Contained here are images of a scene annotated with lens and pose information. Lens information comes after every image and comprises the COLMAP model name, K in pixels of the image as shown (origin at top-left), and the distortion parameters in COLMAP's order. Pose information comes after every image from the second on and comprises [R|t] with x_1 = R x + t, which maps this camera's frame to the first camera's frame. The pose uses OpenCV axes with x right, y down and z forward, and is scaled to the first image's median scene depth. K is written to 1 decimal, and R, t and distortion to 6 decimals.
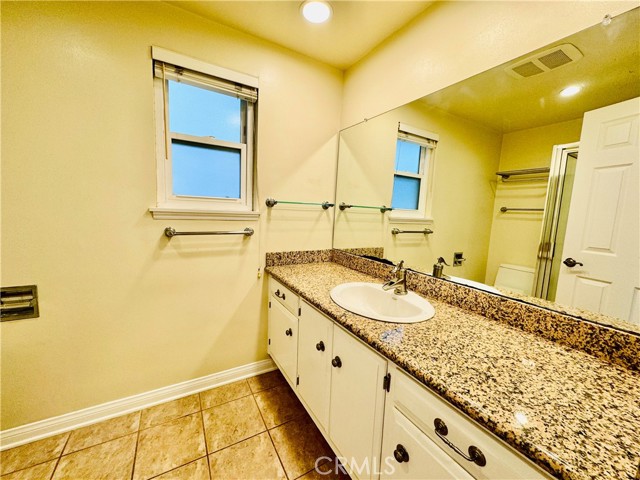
lens RADIAL K [[253.4, 0, 319.3], [0, 253.4, 240.8], [0, 0, 1]] dist [-0.001104, -0.000009]
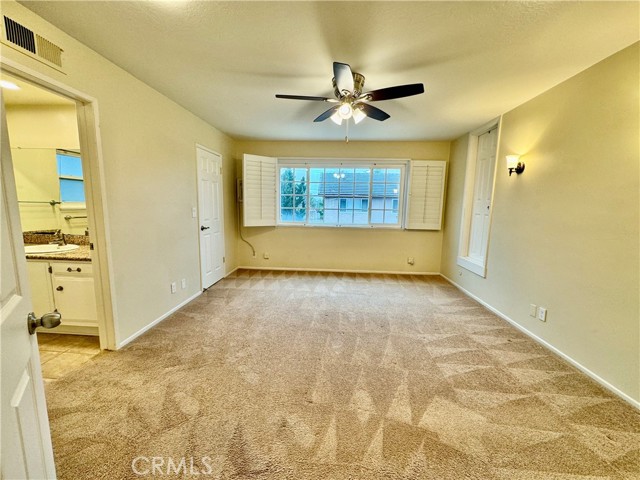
lens RADIAL K [[253.4, 0, 317.3], [0, 253.4, 241.8], [0, 0, 1]] dist [-0.001104, -0.000009]
pose [[0.563262, -0.150440, 0.812468, -0.133043], [0.107084, 0.988284, 0.108756, 0.129672], [-0.819310, 0.025744, 0.572772, -1.382784]]
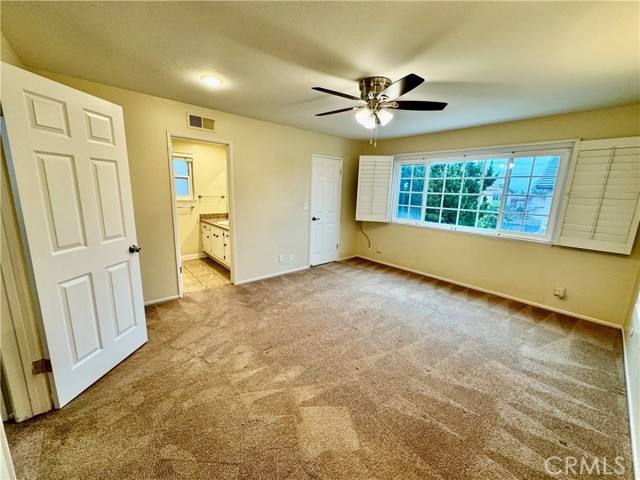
lens RADIAL K [[253.4, 0, 318.8], [0, 253.4, 240.3], [0, 0, 1]] dist [-0.001104, -0.000009]
pose [[0.982974, -0.046554, 0.177750, 0.593400], [0.032543, 0.996187, 0.080944, 0.154897], [-0.180840, -0.073781, 0.980741, -2.082871]]
